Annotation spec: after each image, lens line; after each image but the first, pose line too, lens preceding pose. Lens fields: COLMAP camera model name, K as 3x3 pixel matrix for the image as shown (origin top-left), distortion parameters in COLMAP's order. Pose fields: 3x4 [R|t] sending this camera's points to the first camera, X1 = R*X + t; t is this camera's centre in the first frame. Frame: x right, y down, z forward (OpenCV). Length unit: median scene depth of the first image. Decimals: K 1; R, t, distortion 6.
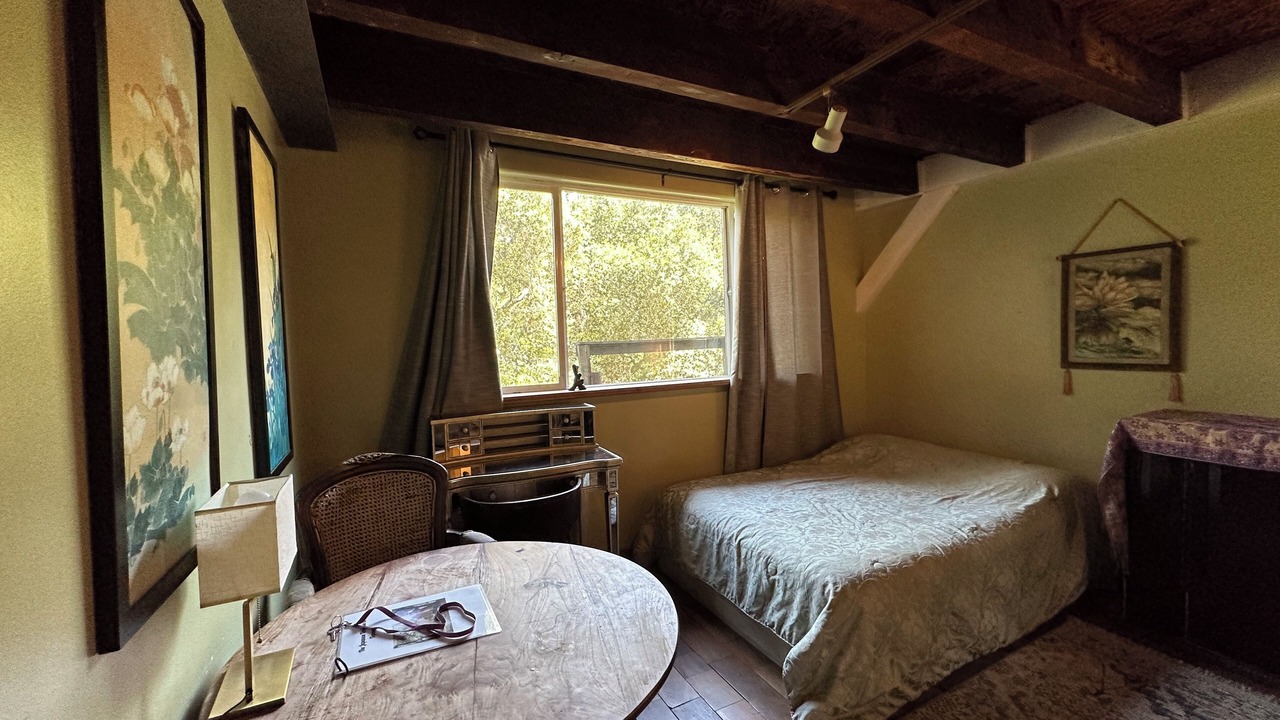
lens RADIAL K [[509.6, 0, 640.0], [0, 509.6, 360.0], [0, 0, 1]] dist [-0.001019, 0.000188]
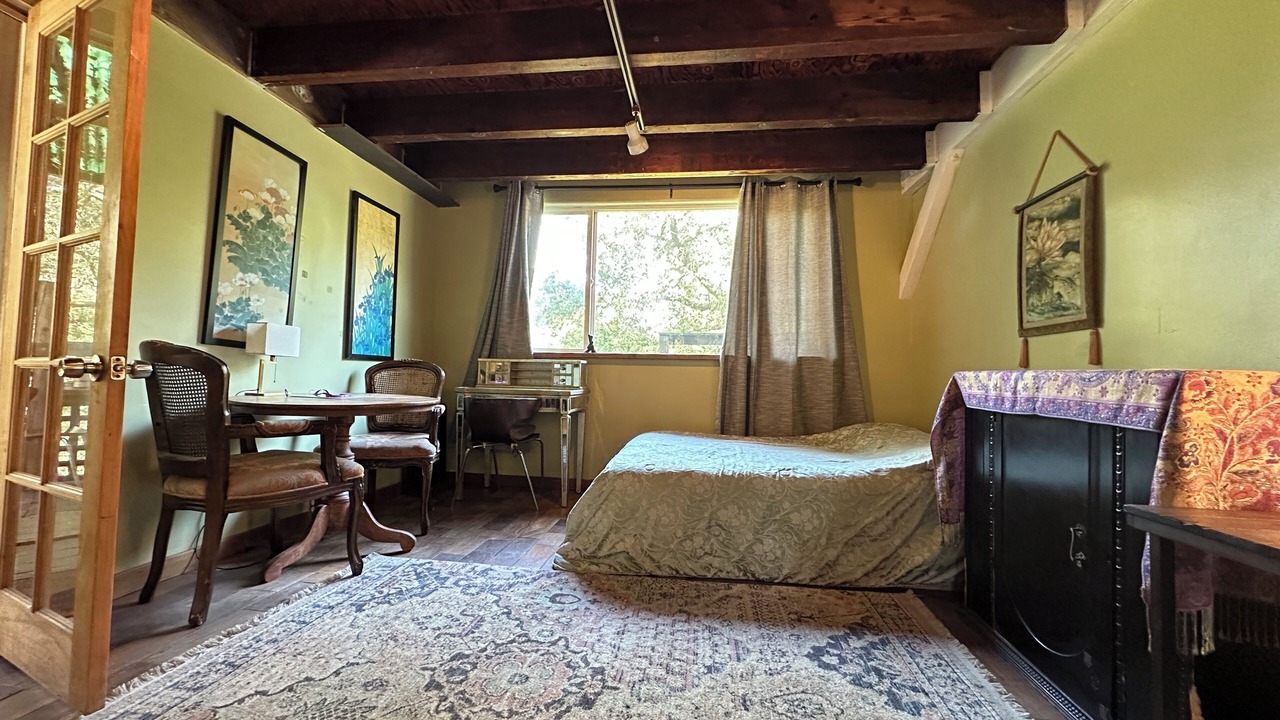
lens RADIAL K [[509.6, 0, 640.0], [0, 509.6, 360.0], [0, 0, 1]] dist [-0.001019, 0.000188]
pose [[0.823419, 0.030143, -0.566633, 0.891327], [-0.073535, 0.995836, -0.053884, 0.164614], [0.562649, 0.086037, 0.822207, -0.055857]]
